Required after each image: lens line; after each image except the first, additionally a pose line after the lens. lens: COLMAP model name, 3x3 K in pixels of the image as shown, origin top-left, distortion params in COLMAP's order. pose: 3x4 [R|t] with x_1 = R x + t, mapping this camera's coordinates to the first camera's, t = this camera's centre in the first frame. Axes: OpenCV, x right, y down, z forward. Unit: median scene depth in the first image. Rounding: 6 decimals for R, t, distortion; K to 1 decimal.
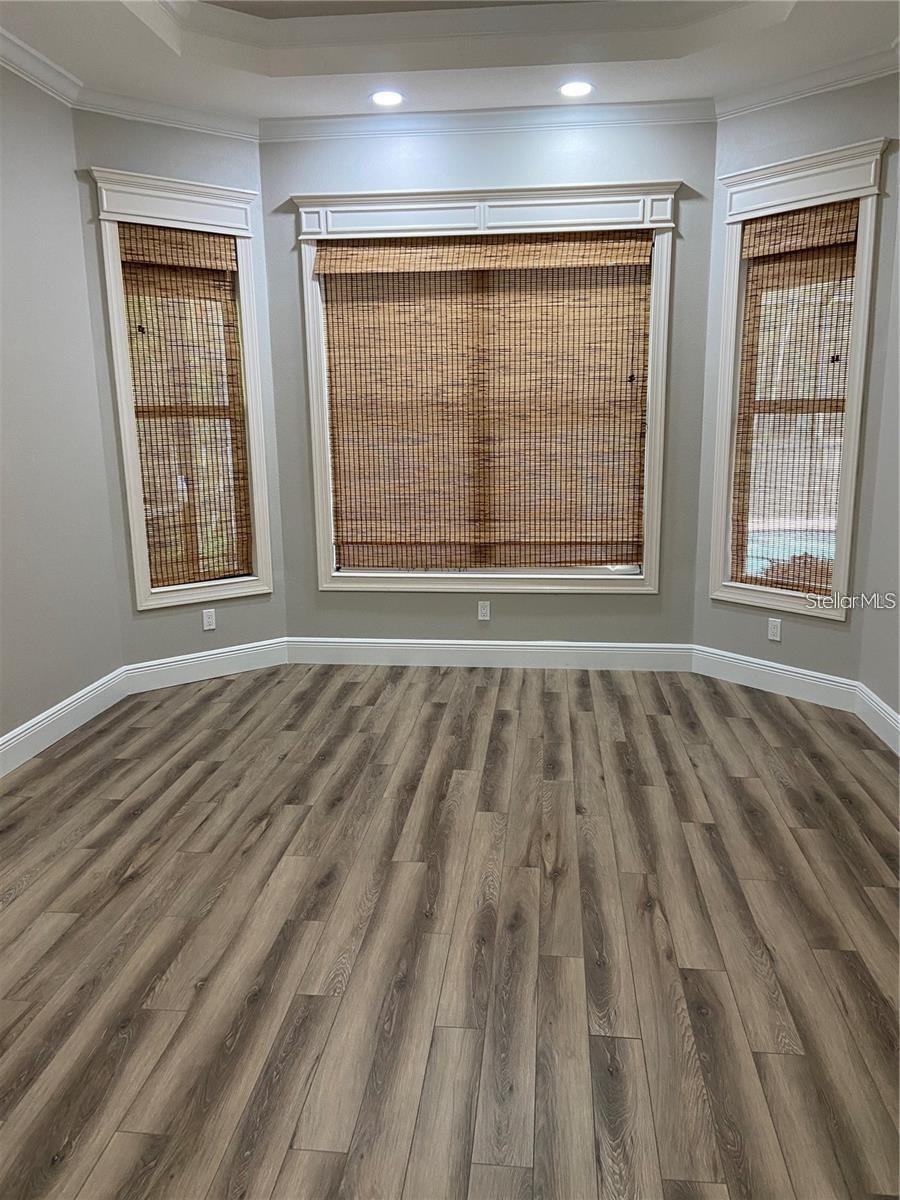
lens RADIAL K [[889.0, 0, 450.0], [0, 889.0, 600.0], [0, 0, 1]] dist [0.001075, 0.000694]
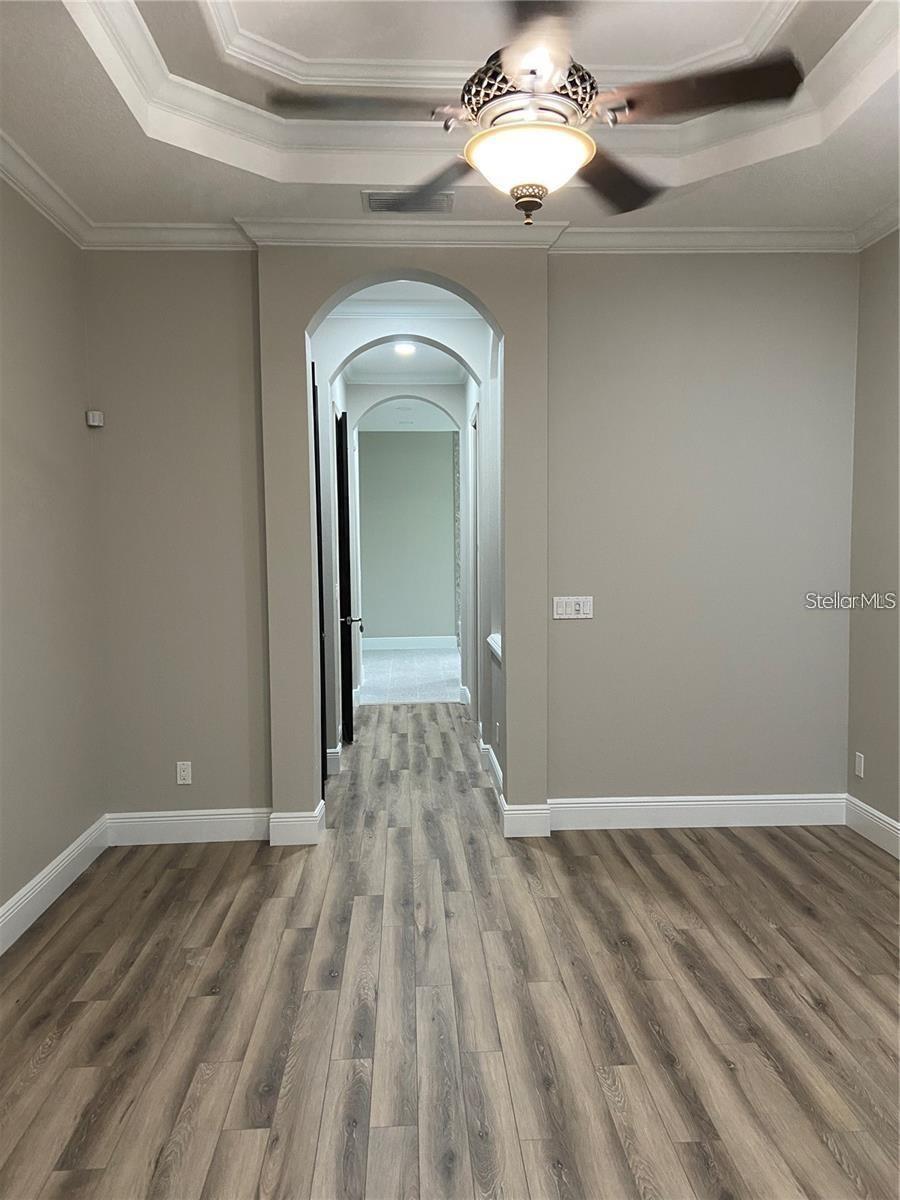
lens RADIAL K [[889.0, 0, 450.0], [0, 889.0, 600.0], [0, 0, 1]] dist [0.001075, 0.000694]
pose [[-0.986820, 0.032175, -0.158590, 0.217481], [-0.011547, 0.963535, 0.267335, -0.413792], [0.161408, 0.265643, -0.950464, 1.928914]]
